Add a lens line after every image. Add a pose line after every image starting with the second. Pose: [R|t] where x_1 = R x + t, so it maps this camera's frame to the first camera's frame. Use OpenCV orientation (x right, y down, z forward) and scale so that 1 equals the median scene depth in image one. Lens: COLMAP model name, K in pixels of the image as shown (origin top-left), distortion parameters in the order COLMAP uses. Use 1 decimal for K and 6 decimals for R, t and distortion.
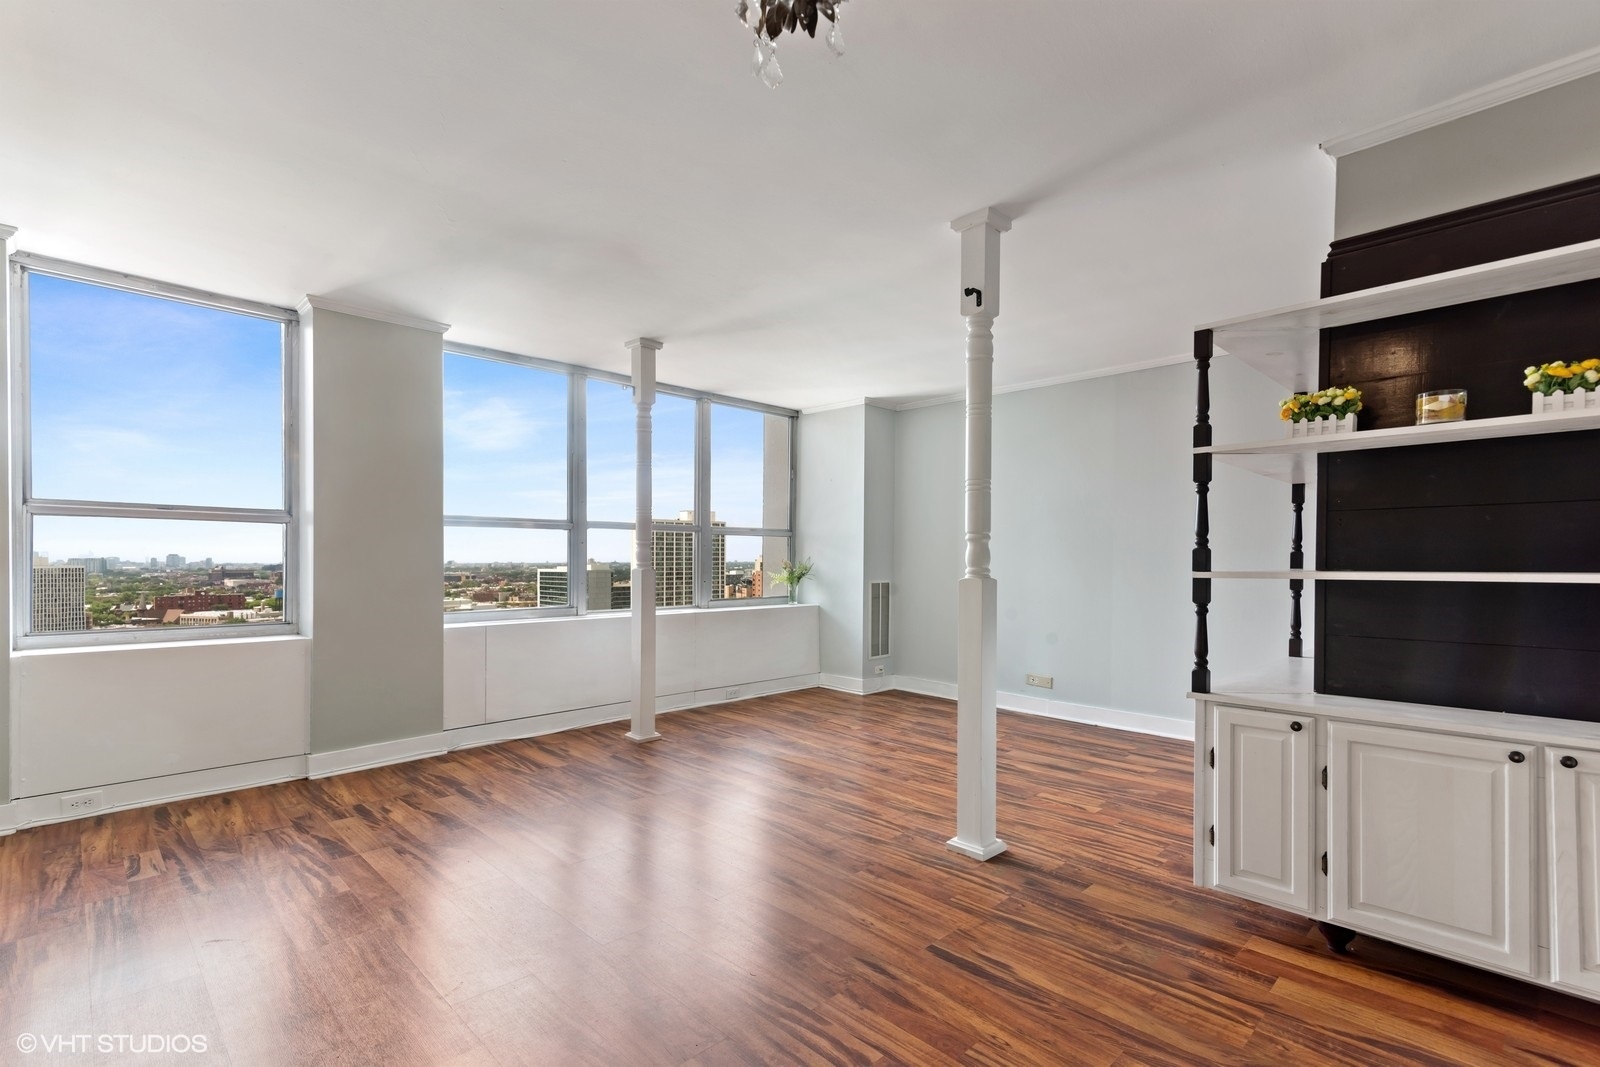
lens RADIAL K [[745.2, 0, 765.4], [0, 745.2, 562.1], [0, 0, 1]] dist [0.016404, -0.000503]
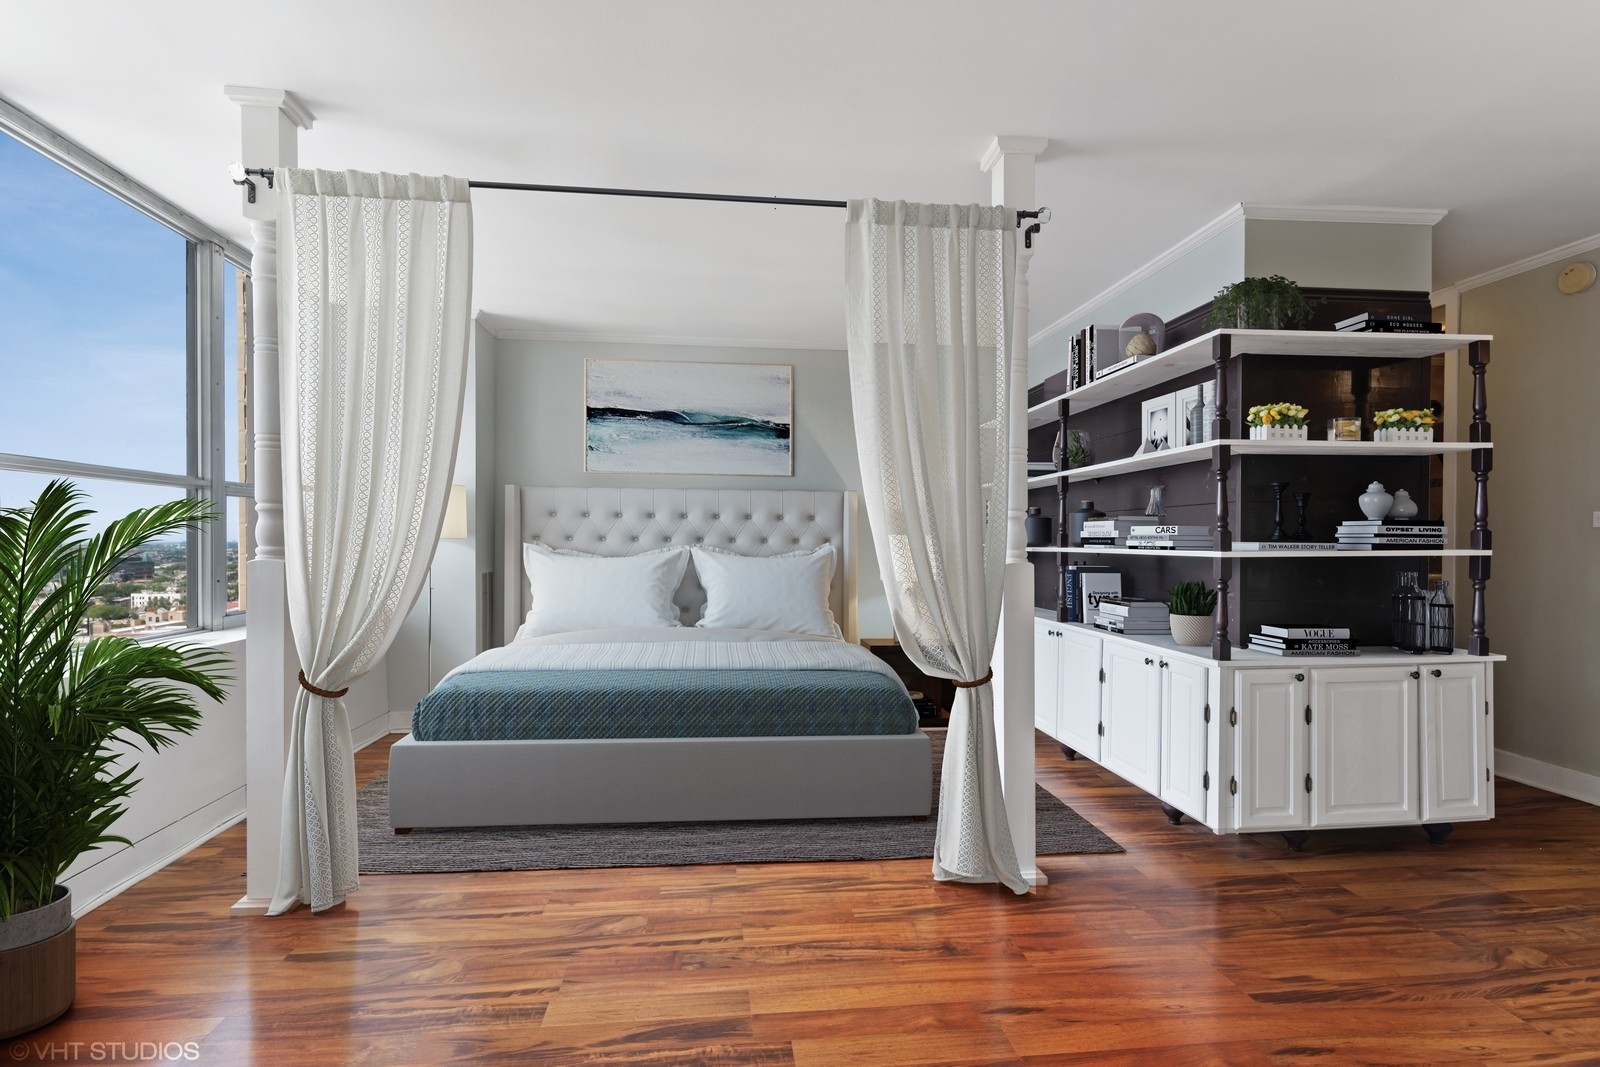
lens RADIAL K [[796.4, 0, 798.7], [0, 796.4, 547.6], [0, 0, 1]] dist [0.001626, -0.000117]
pose [[0.603255, -0.013466, 0.797434, -0.799159], [0.003494, 0.999892, 0.014242, -0.013260], [-0.797540, -0.005806, 0.603238, 0.856192]]
